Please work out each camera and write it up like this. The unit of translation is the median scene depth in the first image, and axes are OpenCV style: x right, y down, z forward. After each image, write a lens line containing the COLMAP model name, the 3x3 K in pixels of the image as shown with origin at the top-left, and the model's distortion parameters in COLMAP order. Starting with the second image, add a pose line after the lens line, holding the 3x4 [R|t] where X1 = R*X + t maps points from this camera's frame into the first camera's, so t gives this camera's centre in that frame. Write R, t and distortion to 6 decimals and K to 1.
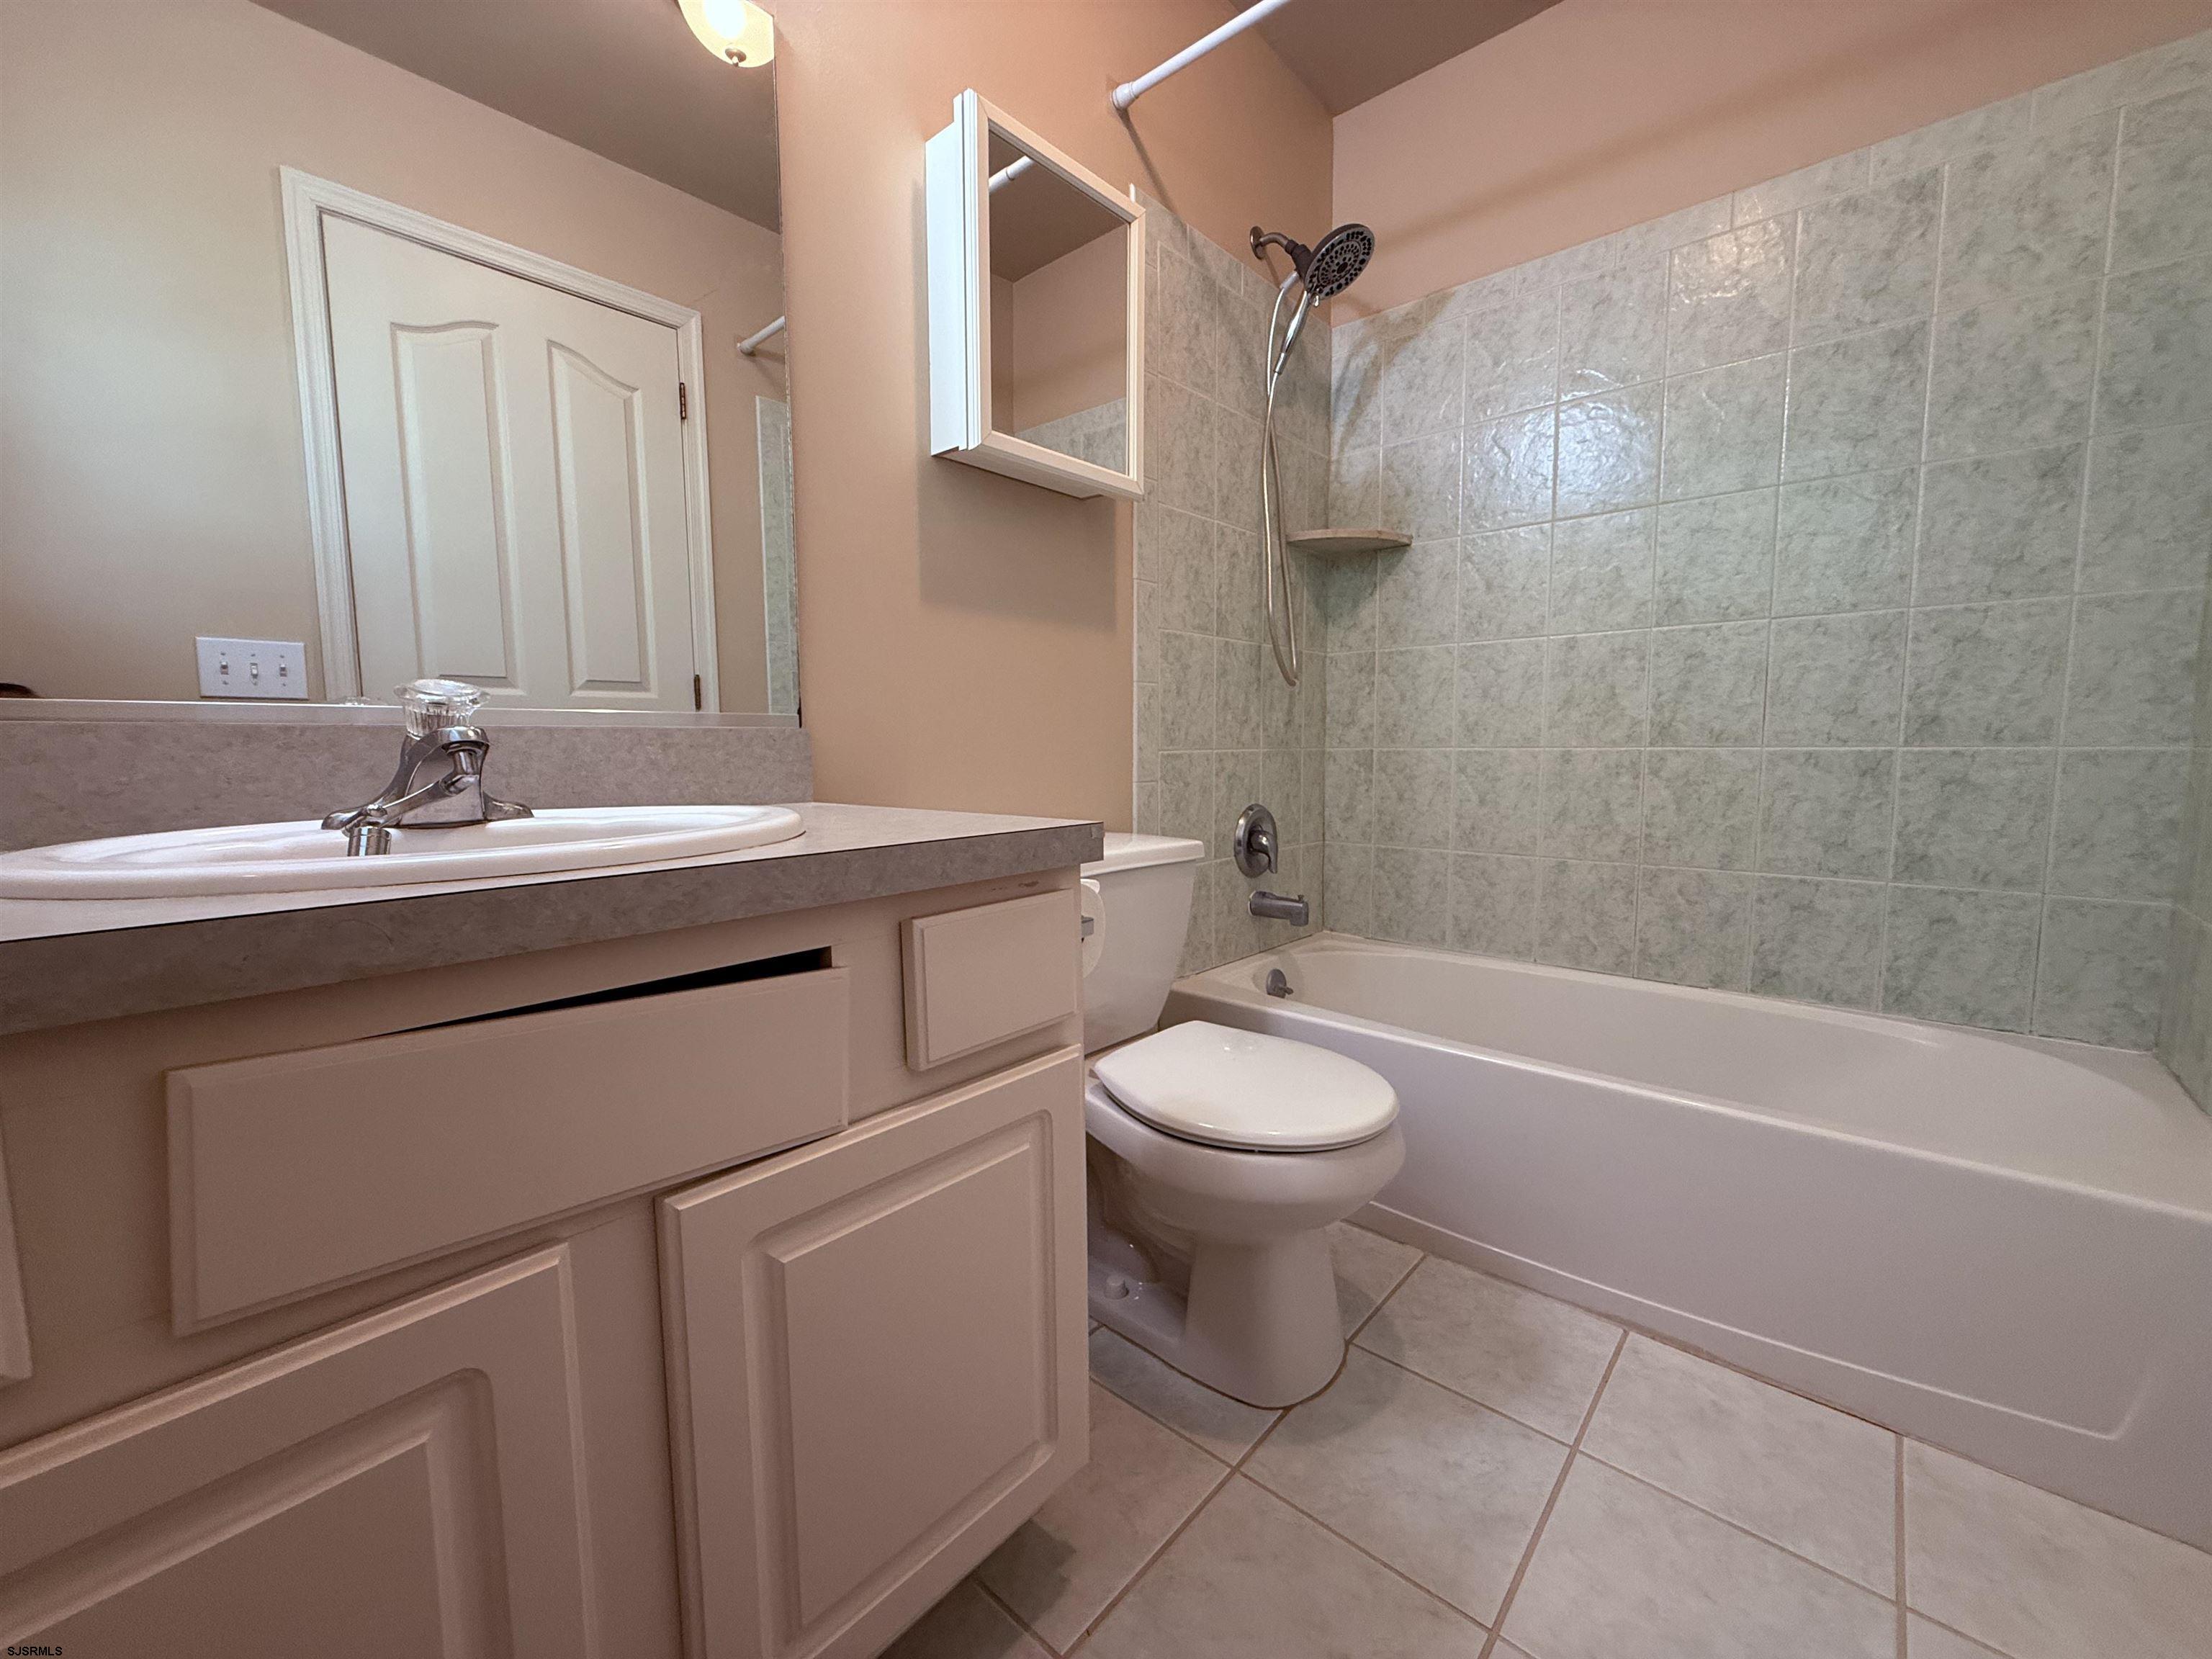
lens RADIAL K [[883.4, 0, 1109.1], [0, 883.4, 829.4], [0, 0, 1]] dist [-0.003128, 0.000182]
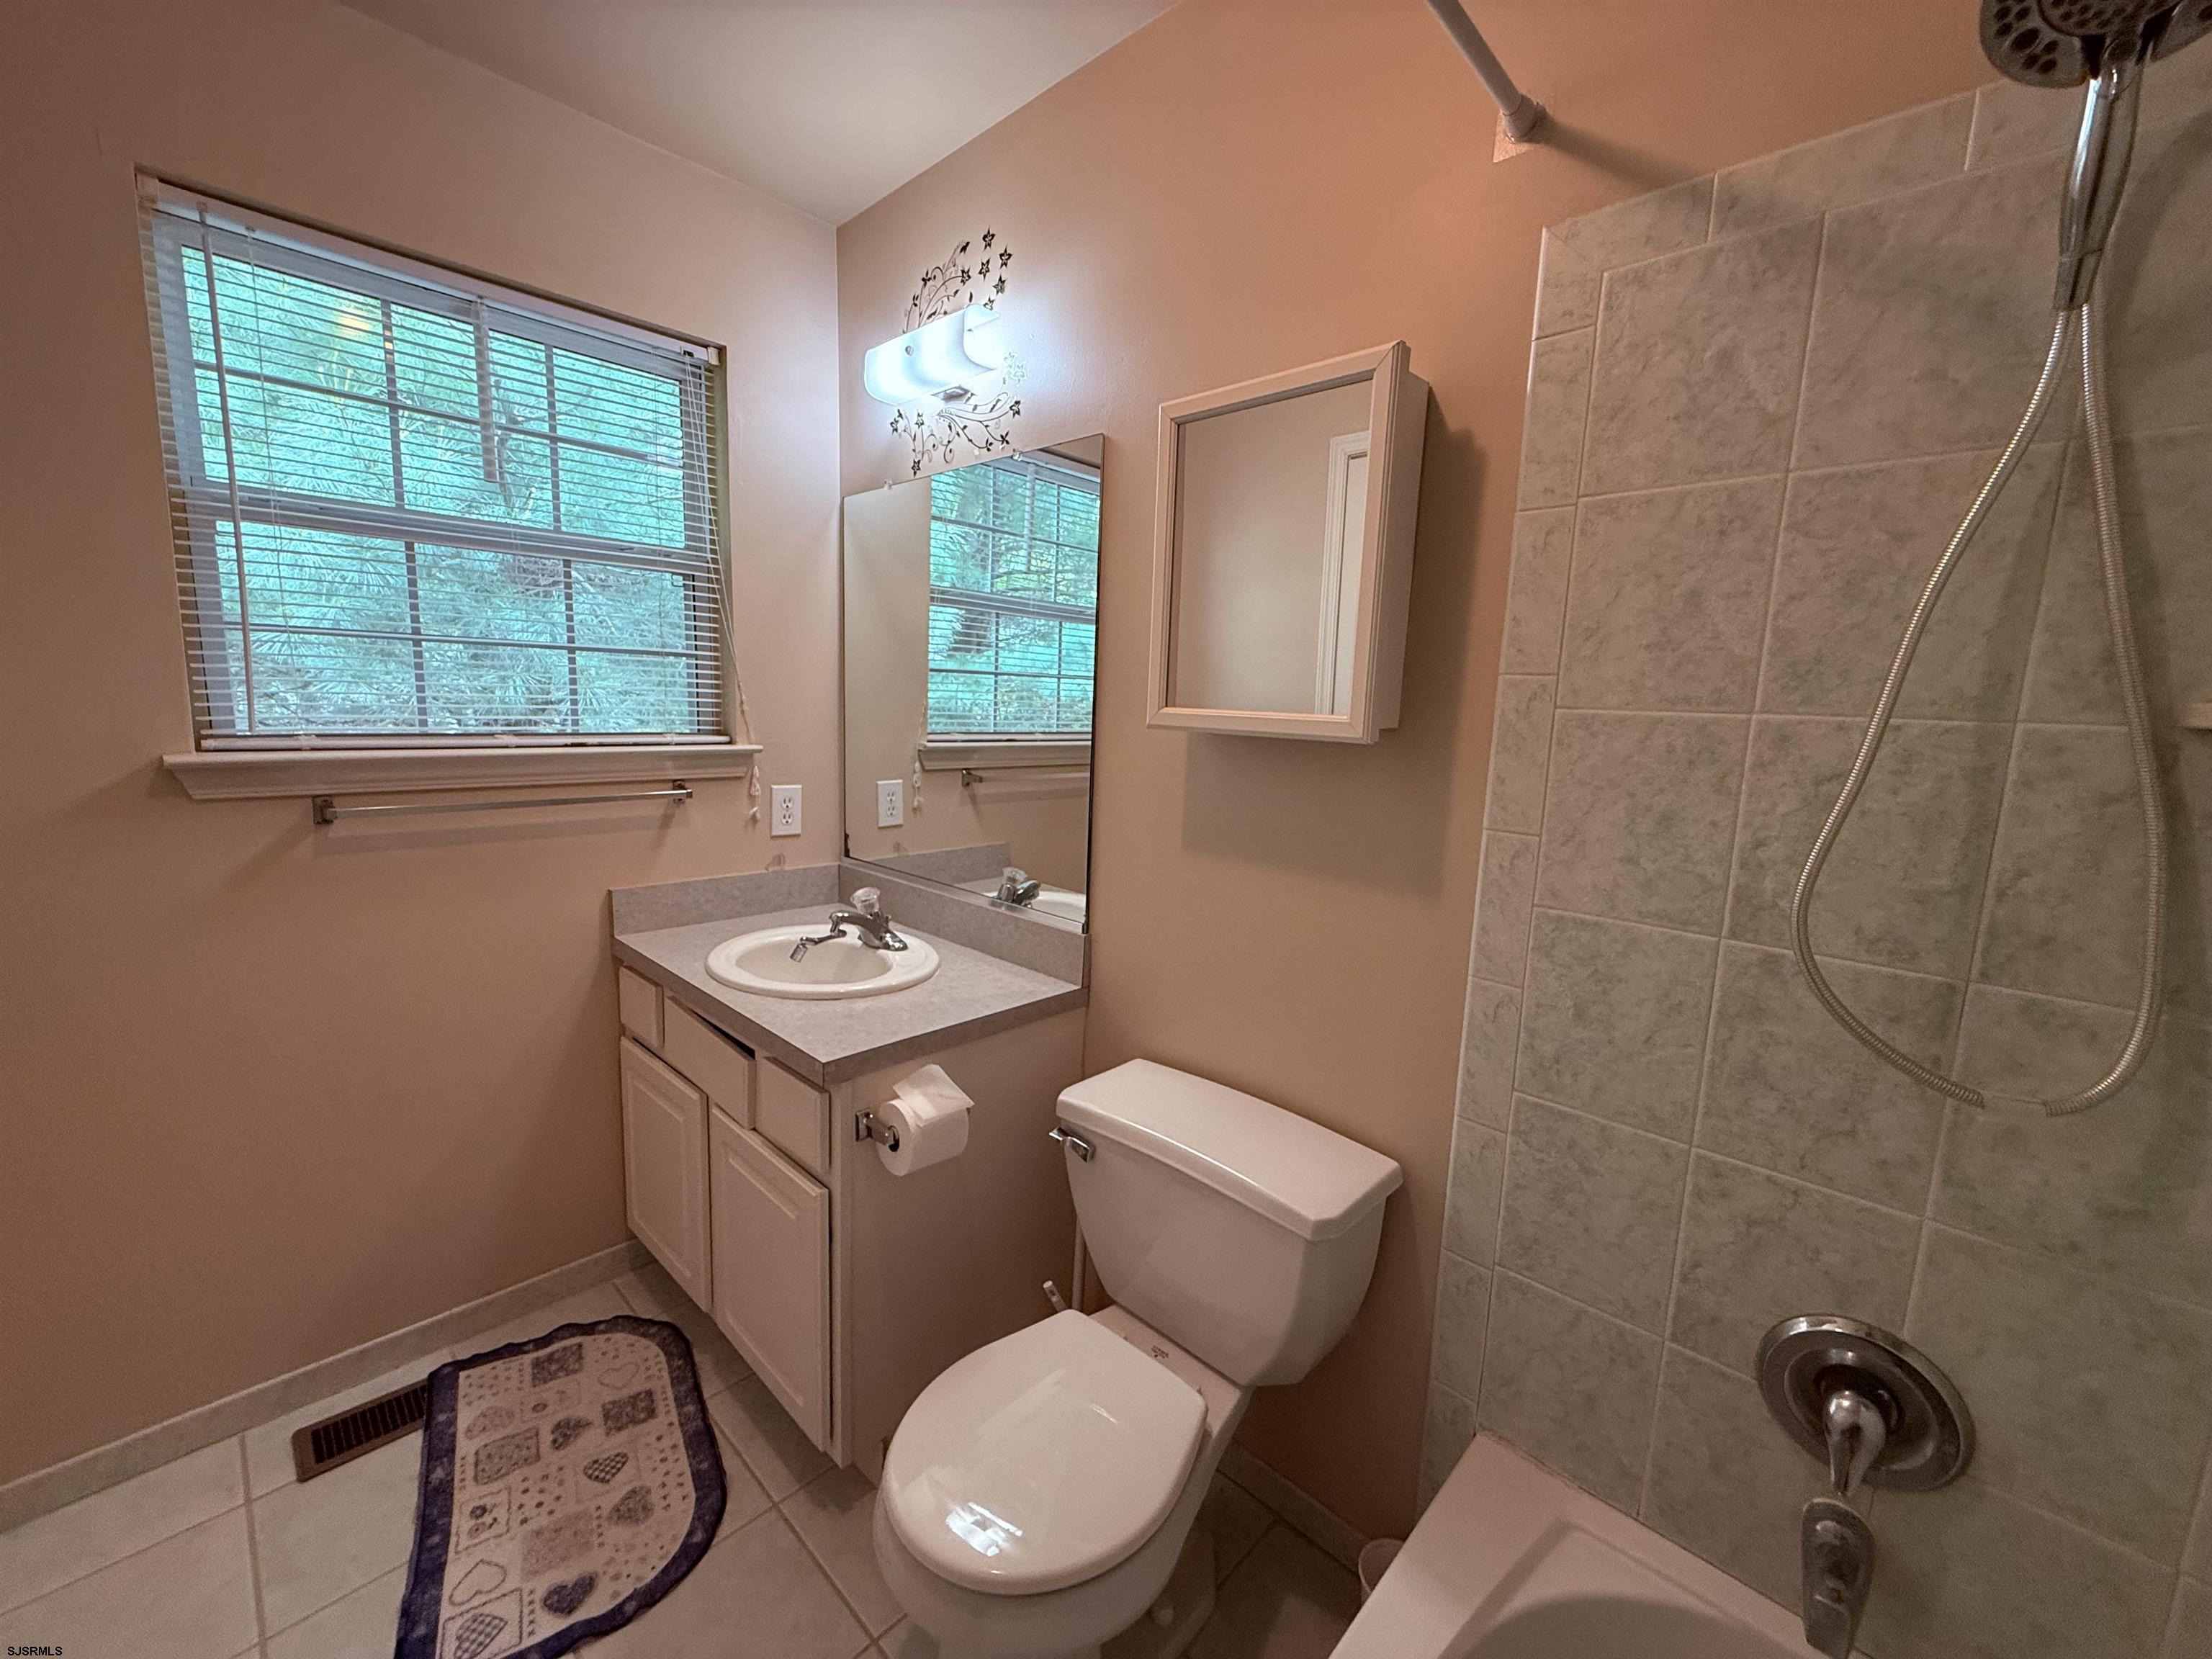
lens RADIAL K [[883.4, 0, 1107.9], [0, 883.4, 824.6], [0, 0, 1]] dist [-0.003128, 0.000182]
pose [[-0.038958, 0.150162, -0.987894, 0.638291], [-0.133735, 0.978966, 0.154079, -0.320789], [0.990251, 0.138119, -0.018057, 0.665368]]
